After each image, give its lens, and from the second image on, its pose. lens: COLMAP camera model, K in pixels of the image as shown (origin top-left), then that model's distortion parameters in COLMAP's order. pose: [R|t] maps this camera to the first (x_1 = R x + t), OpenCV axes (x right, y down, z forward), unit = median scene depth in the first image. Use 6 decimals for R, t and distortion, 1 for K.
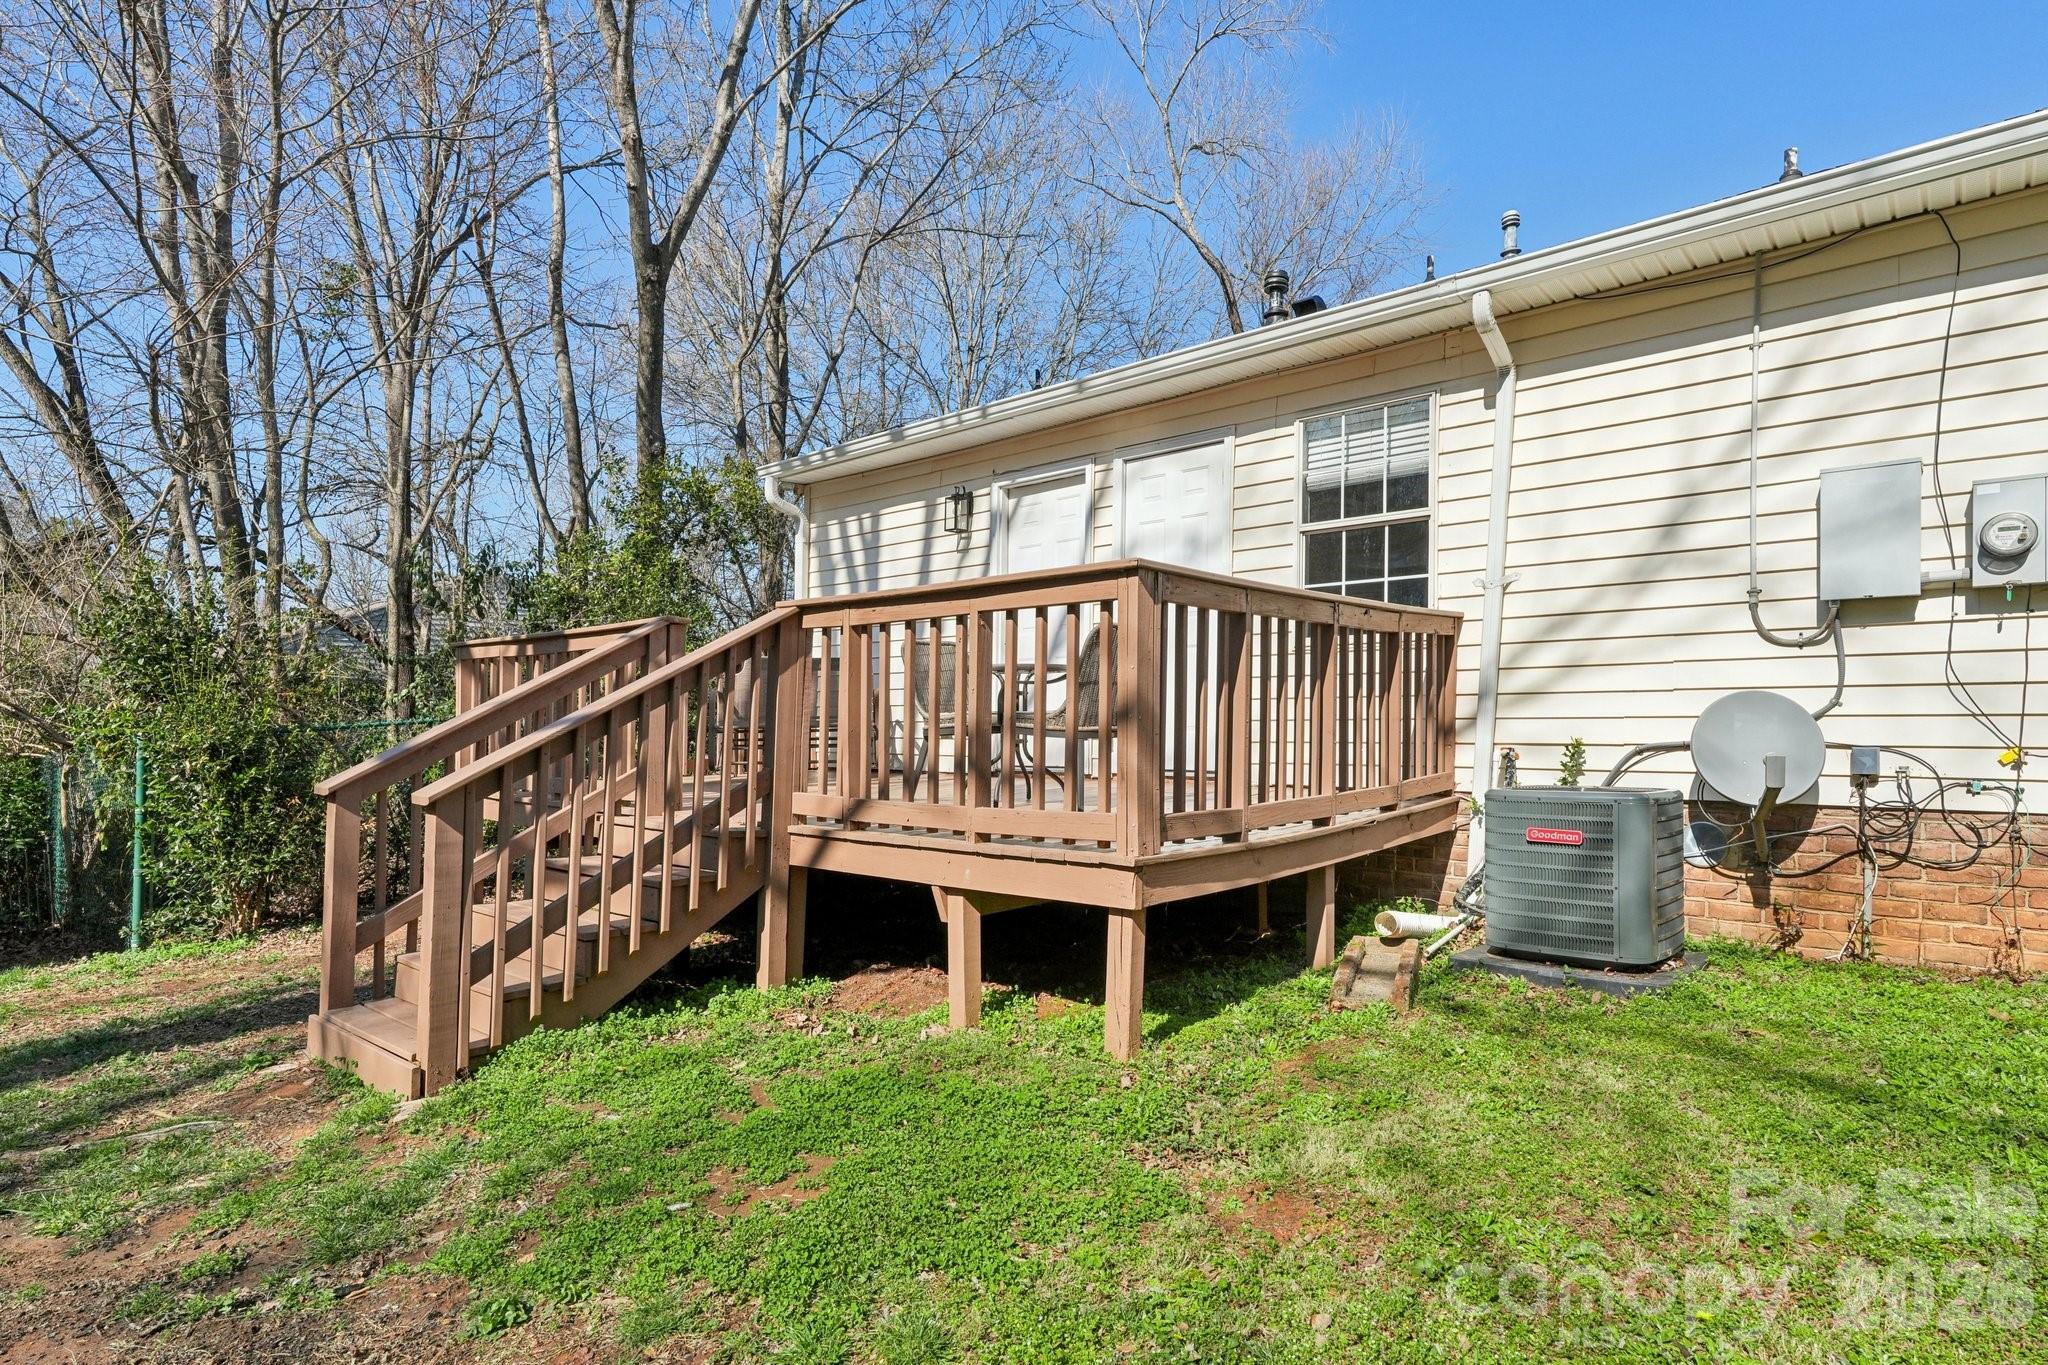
lens RADIAL K [[965.8, 0, 1016.9], [0, 965.8, 689.1], [0, 0, 1]] dist [0.001885, 0.000487]
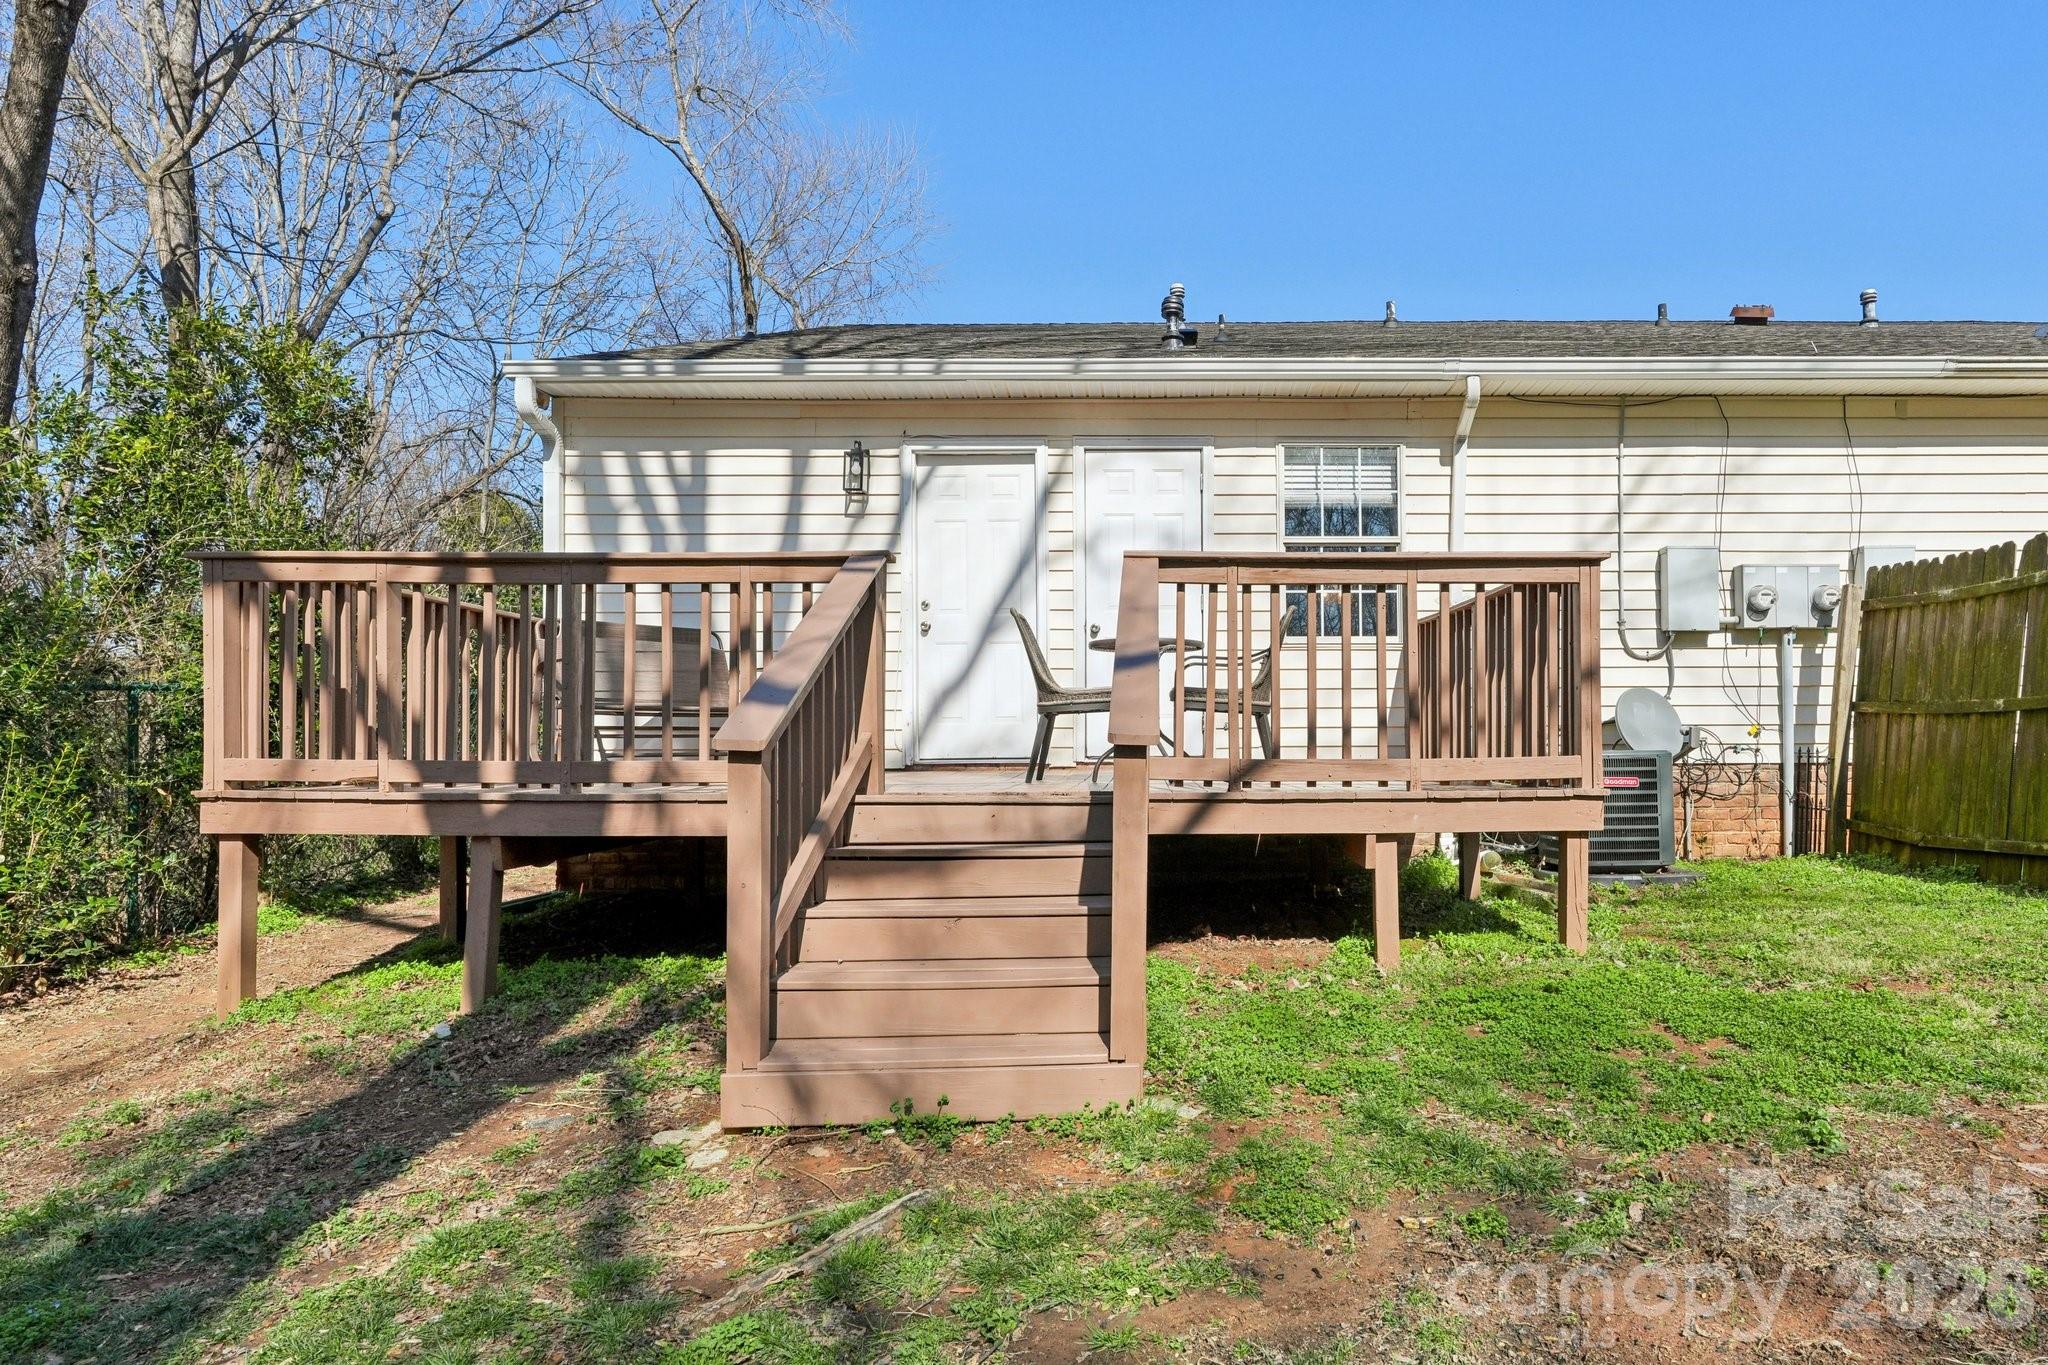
lens RADIAL K [[1073.8, 0, 1023.5], [0, 1073.8, 710.0], [0, 0, 1]] dist [-0.000290, 0.001123]
pose [[0.792179, 0.028244, 0.609635, -0.815410], [-0.023687, 0.999599, -0.015531, 0.068608], [-0.609830, -0.002136, 0.792530, 0.215570]]
